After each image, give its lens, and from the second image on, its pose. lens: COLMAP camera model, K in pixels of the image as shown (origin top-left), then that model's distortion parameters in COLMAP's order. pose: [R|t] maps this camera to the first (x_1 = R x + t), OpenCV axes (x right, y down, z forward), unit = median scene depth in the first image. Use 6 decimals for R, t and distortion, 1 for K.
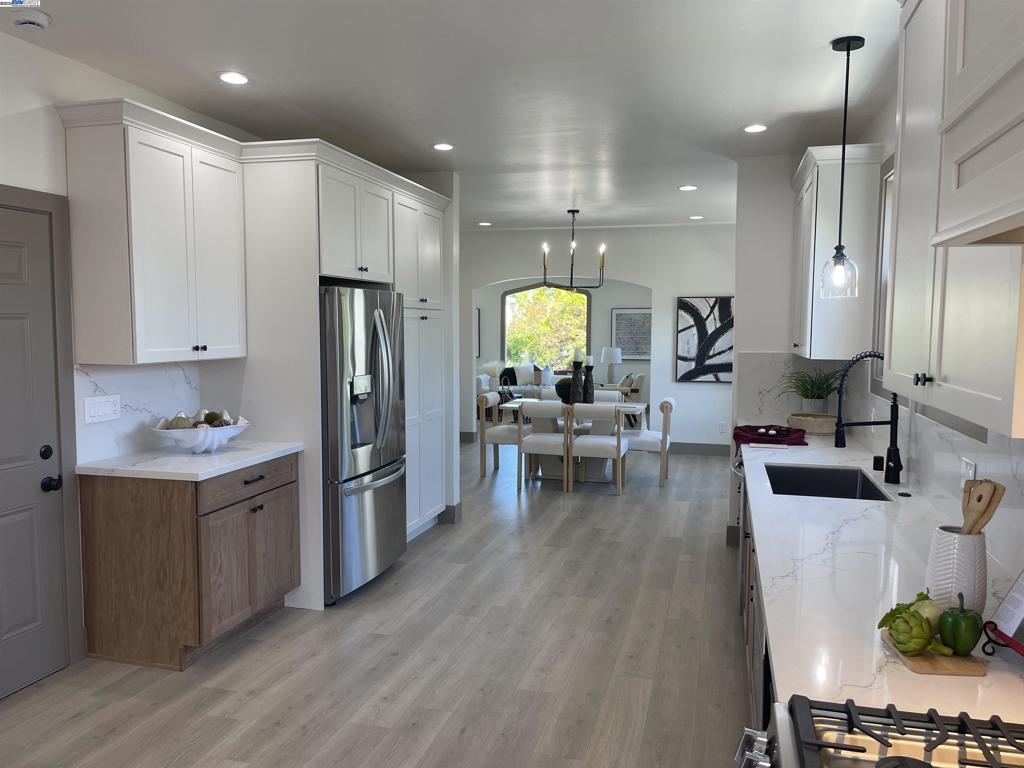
lens RADIAL K [[777.7, 0, 518.2], [0, 777.7, 385.7], [0, 0, 1]] dist [0.043047, -0.004777]
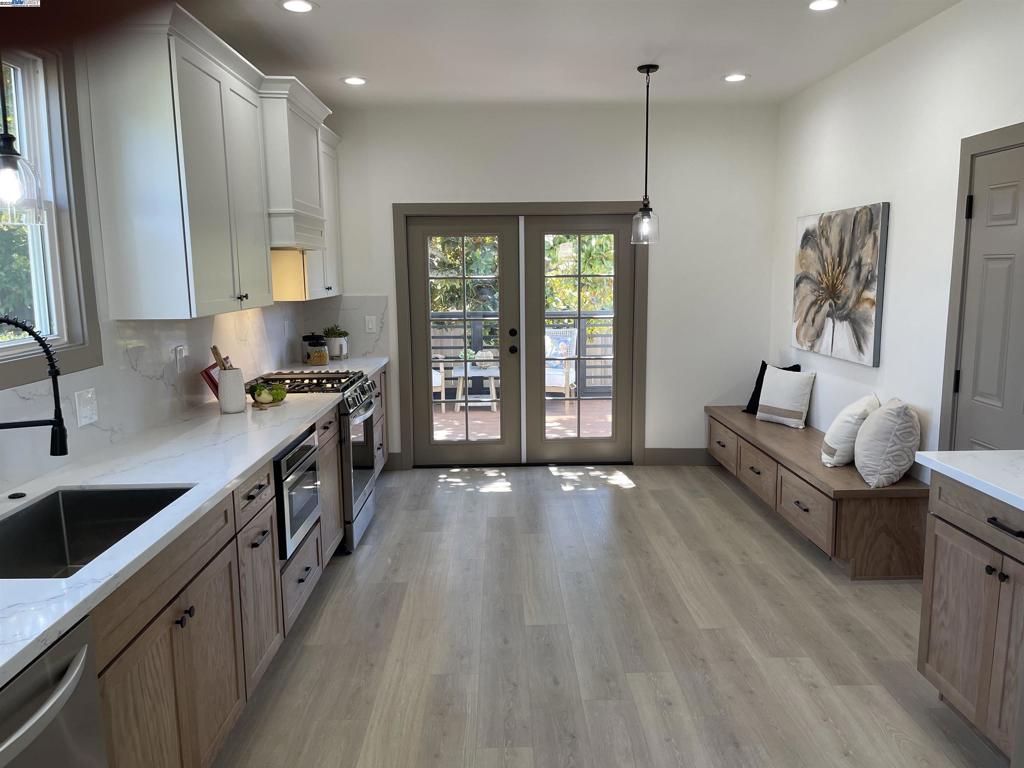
lens RADIAL K [[777.7, 0, 512.5], [0, 777.7, 383.9], [0, 0, 1]] dist [0.043047, -0.004777]
pose [[-0.962446, 0.045323, -0.267662, 0.076969], [-0.014515, 0.975963, 0.217451, -0.047583], [0.271084, 0.213170, -0.938655, 0.613717]]
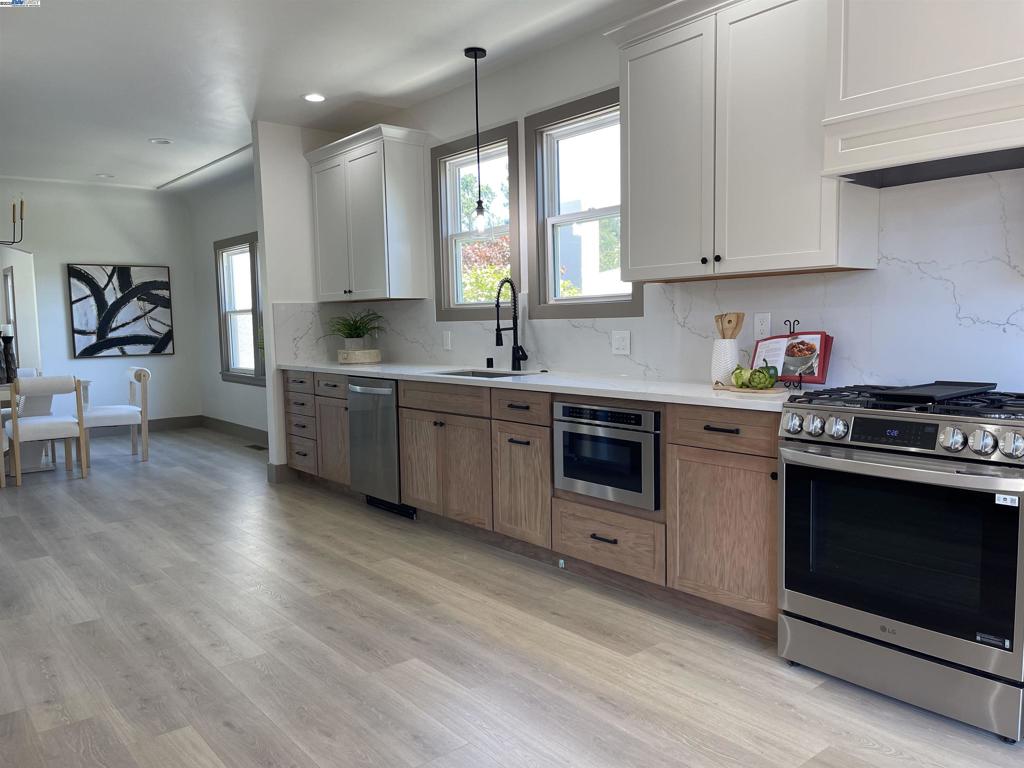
lens RADIAL K [[777.7, 0, 518.7], [0, 777.7, 384.3], [0, 0, 1]] dist [0.043047, -0.004777]
pose [[0.581586, -0.083766, 0.809161, -0.246454], [0.086321, 0.995423, 0.041005, 0.032853], [-0.808892, 0.046000, 0.586155, 0.059020]]
